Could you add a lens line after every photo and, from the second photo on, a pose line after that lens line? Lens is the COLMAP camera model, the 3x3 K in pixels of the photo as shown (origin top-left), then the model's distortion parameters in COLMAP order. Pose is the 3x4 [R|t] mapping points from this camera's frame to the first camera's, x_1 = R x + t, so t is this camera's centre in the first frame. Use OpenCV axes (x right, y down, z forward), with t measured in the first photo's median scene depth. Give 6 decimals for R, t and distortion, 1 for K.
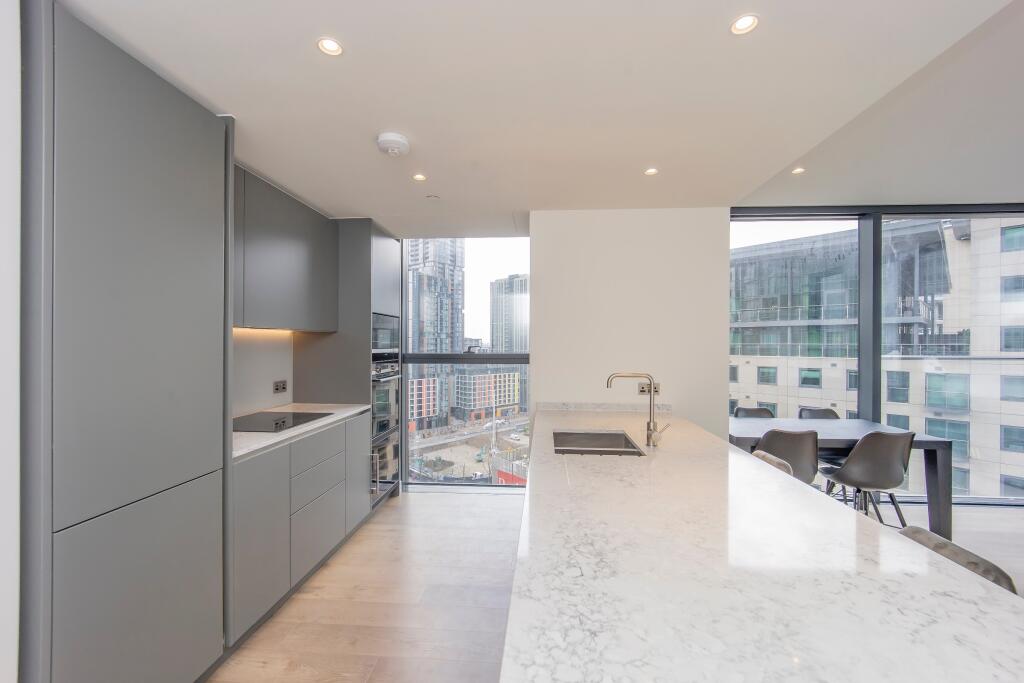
lens RADIAL K [[426.8, 0, 505.3], [0, 426.8, 345.3], [0, 0, 1]] dist [-0.015208, -0.000254]
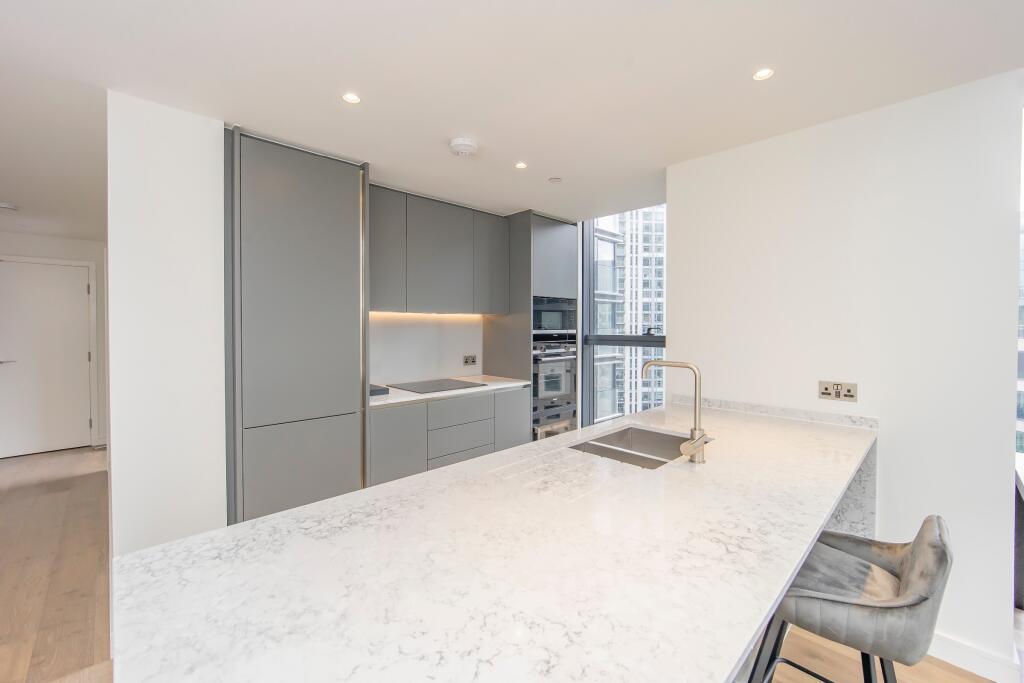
lens RADIAL K [[426.8, 0, 497.3], [0, 426.8, 328.9], [0, 0, 1]] dist [-0.015208, -0.000254]
pose [[0.741078, 0.003206, -0.671411, 0.053252], [-0.001886, 0.999995, 0.002692, 0.000578], [0.671416, -0.000729, 0.741080, 0.021102]]
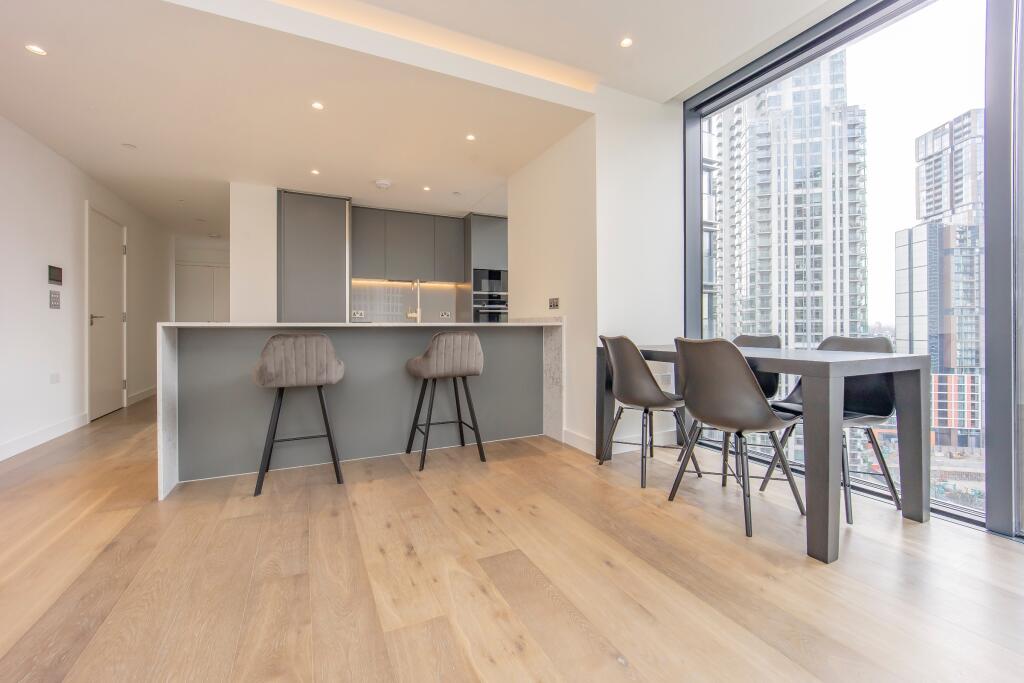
lens RADIAL K [[426.8, 0, 499.8], [0, 426.8, 330.4], [0, 0, 1]] dist [-0.015208, -0.000254]
pose [[0.487337, -0.003639, -0.873207, 0.178449], [0.002381, 0.999993, -0.002839, 0.025205], [0.873211, -0.000696, 0.487342, 0.044700]]
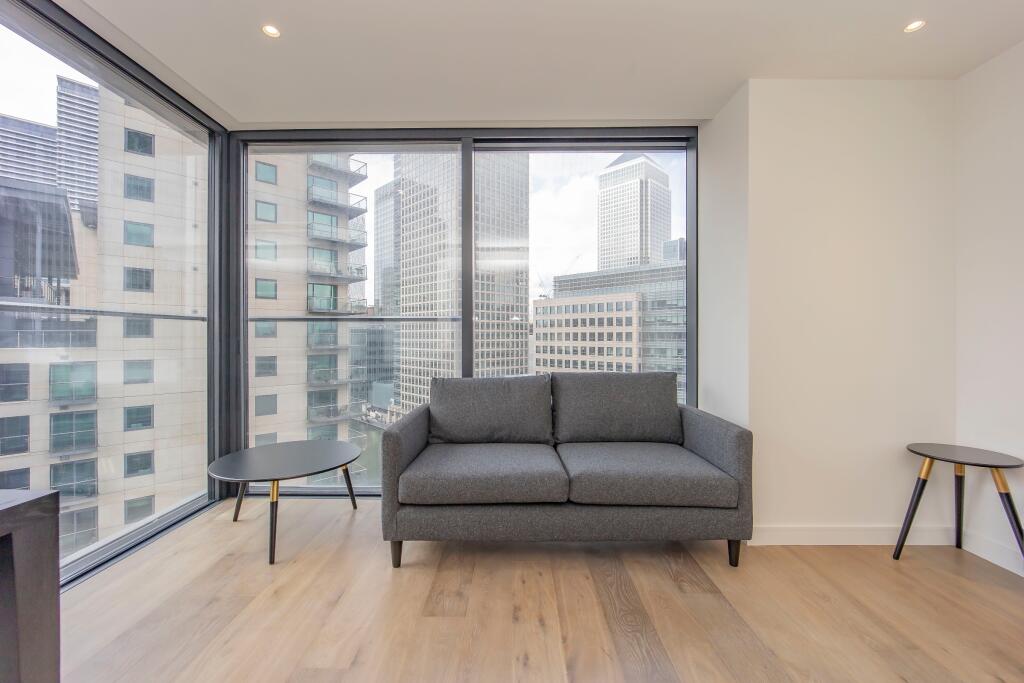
lens RADIAL K [[426.8, 0, 501.9], [0, 426.8, 335.2], [0, 0, 1]] dist [-0.015208, -0.000254]
pose [[-0.033164, 0.001096, 0.999449, 0.086018], [0.004580, 0.999989, -0.000945, 0.011969], [-0.999439, 0.004546, -0.033168, 0.075882]]
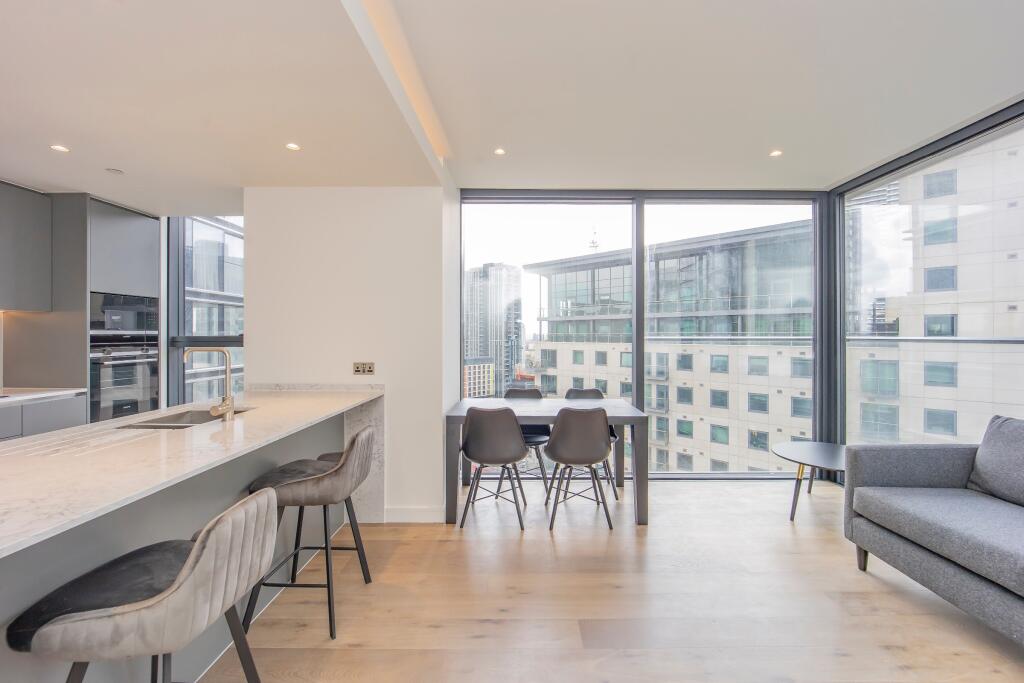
lens RADIAL K [[437.6, 0, 529.0], [0, 437.6, 335.9], [0, 0, 1]] dist [-0.004555, -0.000121]
pose [[0.996136, -0.003007, 0.087773, 0.088539], [0.003043, 0.999995, -0.000278, 0.003858], [-0.087772, 0.000544, 0.996140, -0.008268]]
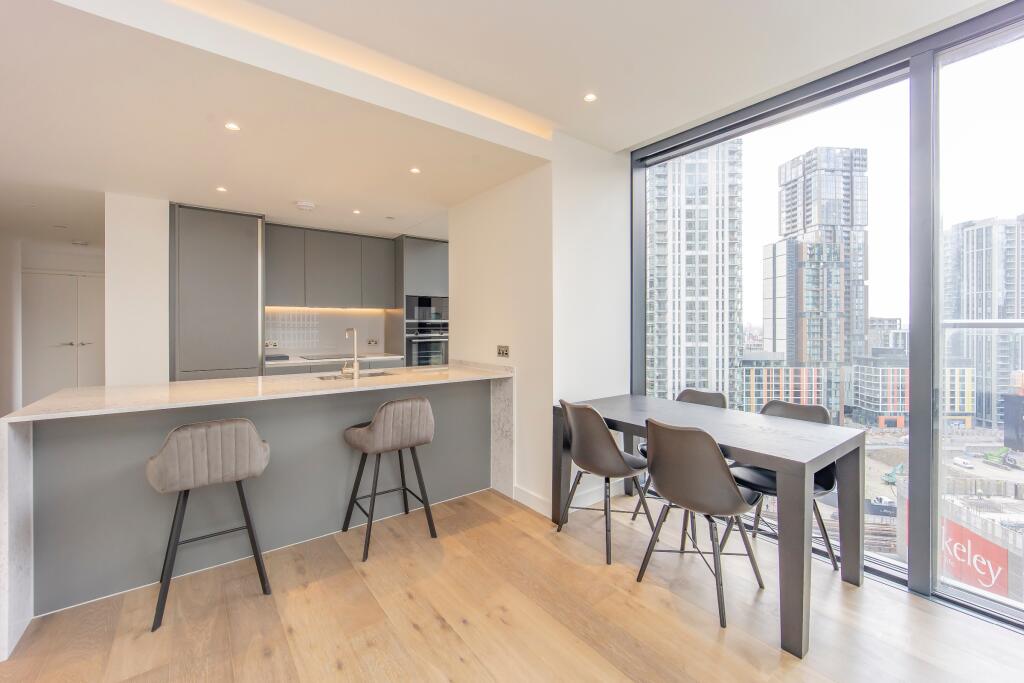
lens RADIAL K [[426.8, 0, 504.5], [0, 426.8, 328.3], [0, 0, 1]] dist [-0.015208, -0.000254]
pose [[0.655947, -0.000767, -0.754807, 0.163536], [0.000731, 1.000000, -0.000381, 0.006288], [0.754807, -0.000302, 0.655947, 0.041024]]
